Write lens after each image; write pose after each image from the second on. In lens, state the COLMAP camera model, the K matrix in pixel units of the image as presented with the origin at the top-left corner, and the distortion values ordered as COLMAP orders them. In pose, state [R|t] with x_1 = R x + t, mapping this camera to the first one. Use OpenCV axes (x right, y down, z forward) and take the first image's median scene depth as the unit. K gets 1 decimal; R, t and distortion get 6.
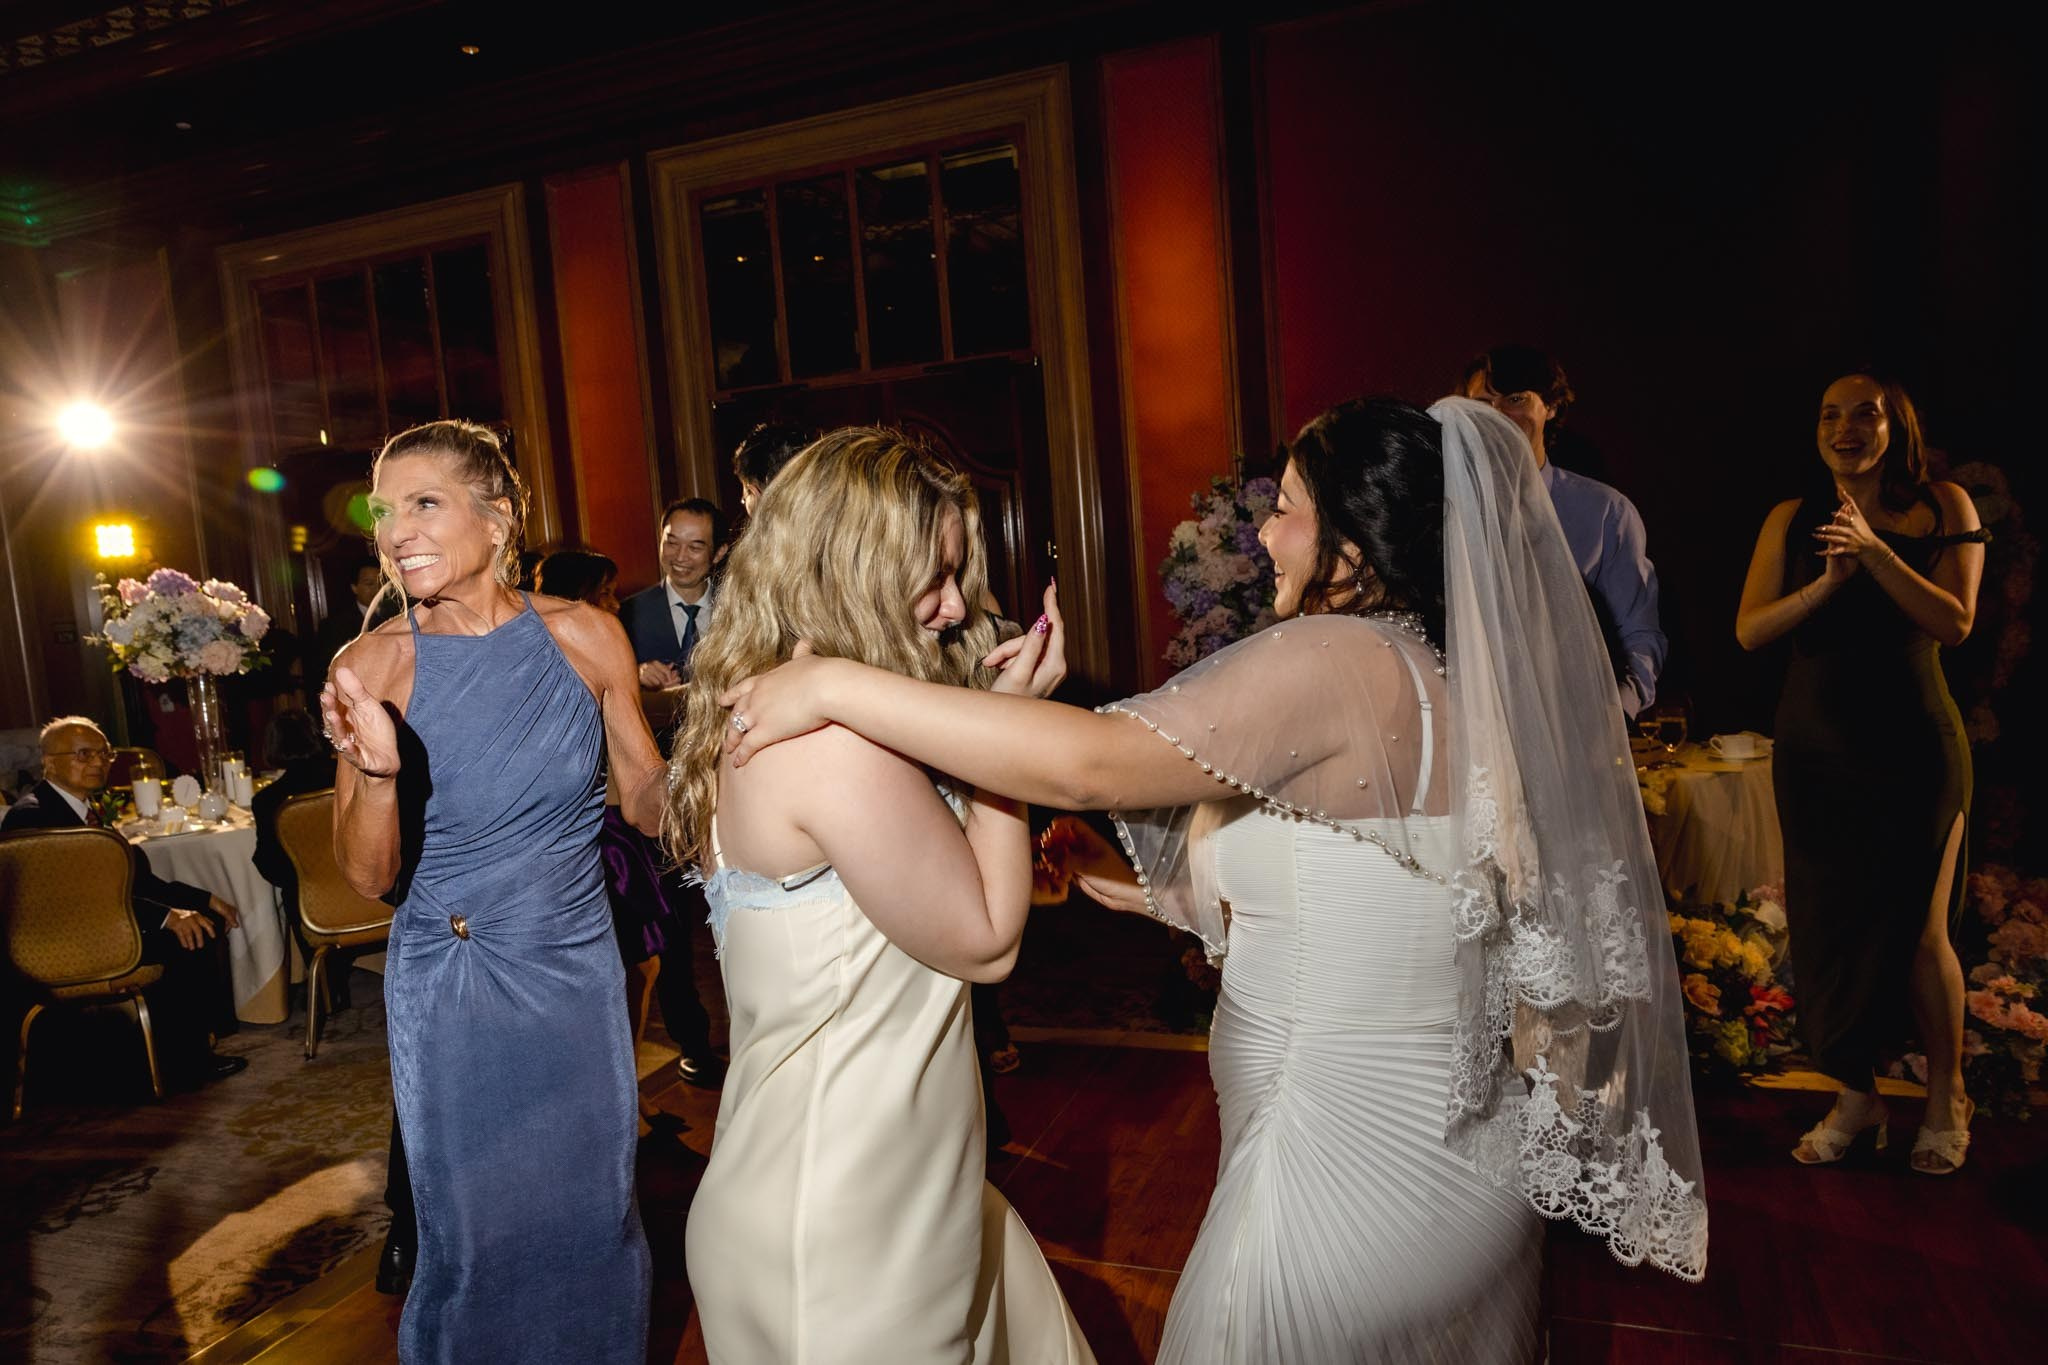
lens RADIAL K [[1340.1, 0, 1026.2], [0, 1340.1, 711.6], [0, 0, 1]] dist [0.002781, 0.001726]
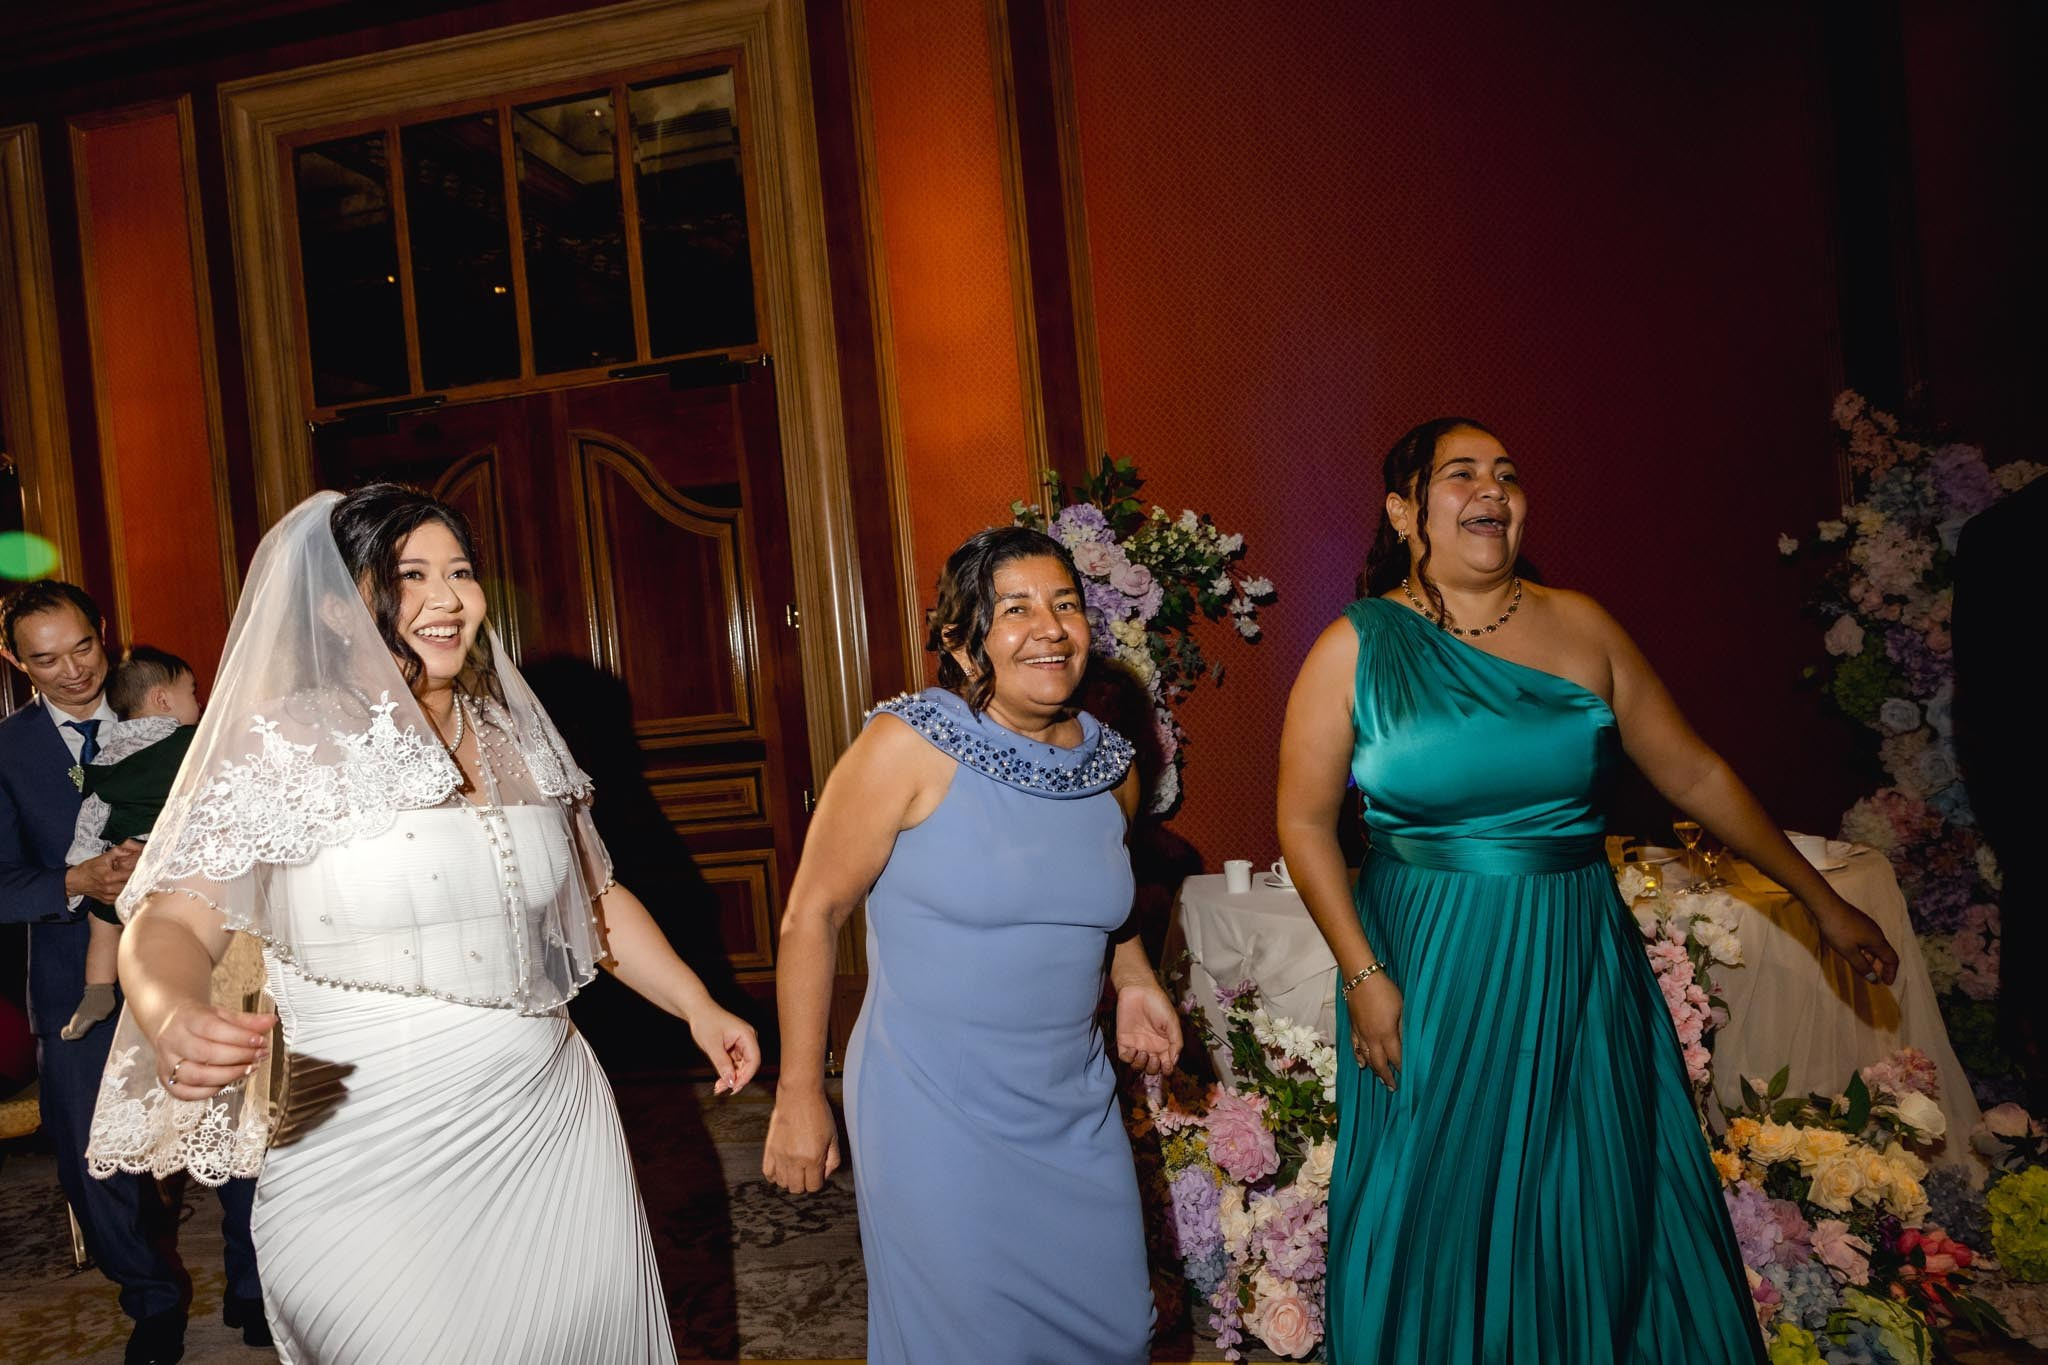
lens RADIAL K [[1573.8, 0, 1023.6], [0, 1573.8, 683.6], [0, 0, 1]] dist [-0.008140, 0.001704]
pose [[0.987401, -0.019293, 0.157060, 0.010022], [0.034768, 0.994736, -0.096392, 0.002035], [-0.154373, 0.100639, 0.982874, 0.178892]]
